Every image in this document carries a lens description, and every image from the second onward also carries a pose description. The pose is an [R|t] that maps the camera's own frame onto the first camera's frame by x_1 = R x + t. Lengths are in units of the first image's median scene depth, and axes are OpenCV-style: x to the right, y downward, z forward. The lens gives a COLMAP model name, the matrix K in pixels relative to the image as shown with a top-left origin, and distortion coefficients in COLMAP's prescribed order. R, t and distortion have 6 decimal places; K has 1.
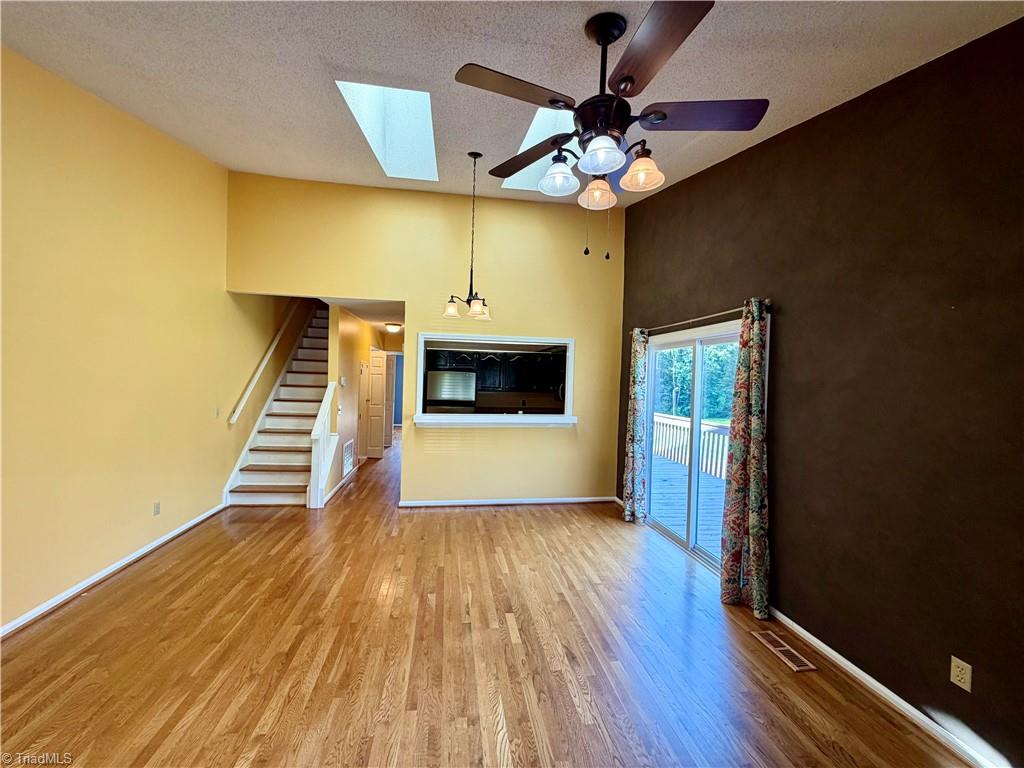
lens RADIAL K [[407.9, 0, 511.6], [0, 407.9, 381.1], [0, 0, 1]] dist [0.003112, 0.000263]
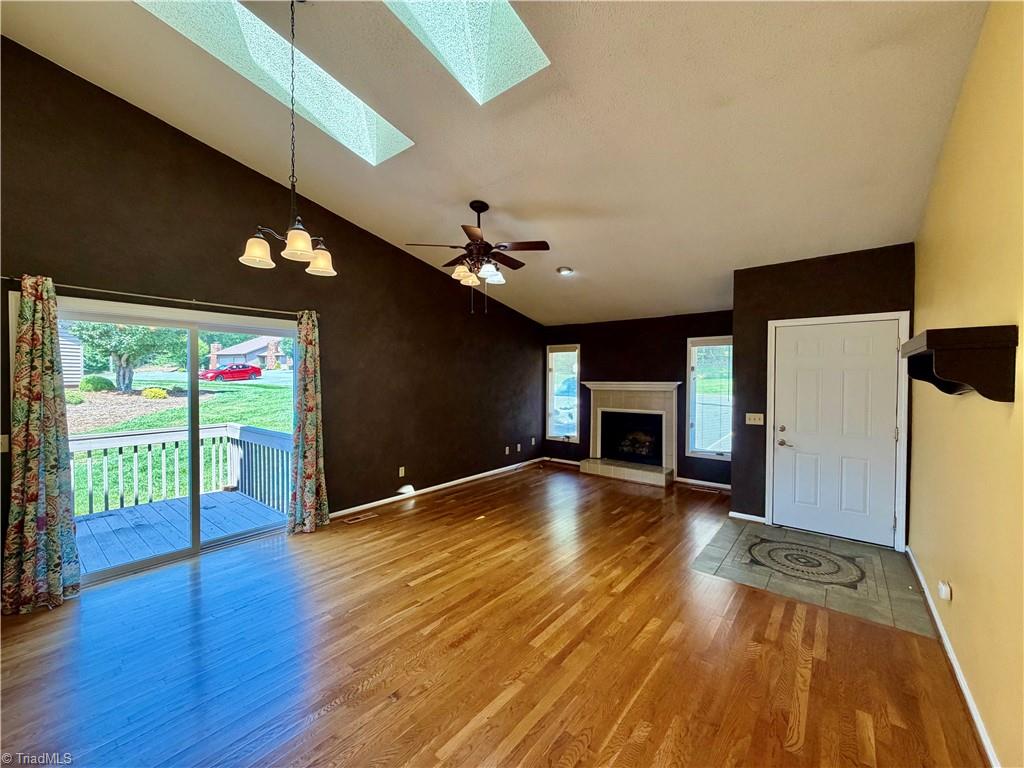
lens RADIAL K [[407.9, 0, 510.5], [0, 407.9, 383.8], [0, 0, 1]] dist [0.003112, 0.000263]
pose [[-0.672366, -0.040531, 0.739108, -1.020546], [-0.016574, 0.999074, 0.039710, -0.018622], [-0.740033, 0.014449, -0.672415, 1.597324]]
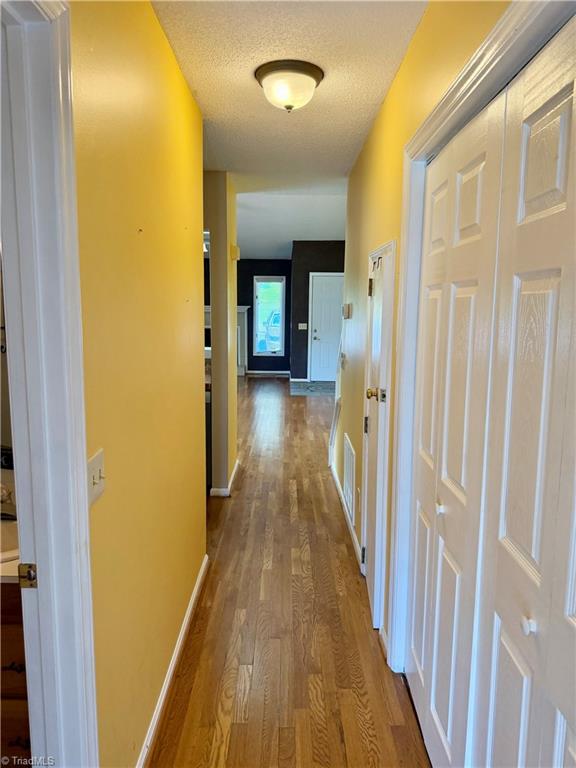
lens RADIAL K [[539.3, 0, 288.9], [0, 539.3, 381.8], [0, 0, 1]] dist [0.035955, -0.014979]
pose [[-0.987332, -0.065001, 0.144744, -0.974467], [-0.042875, 0.987597, 0.151044, -0.020814], [-0.152767, 0.142925, -0.977873, 3.726913]]
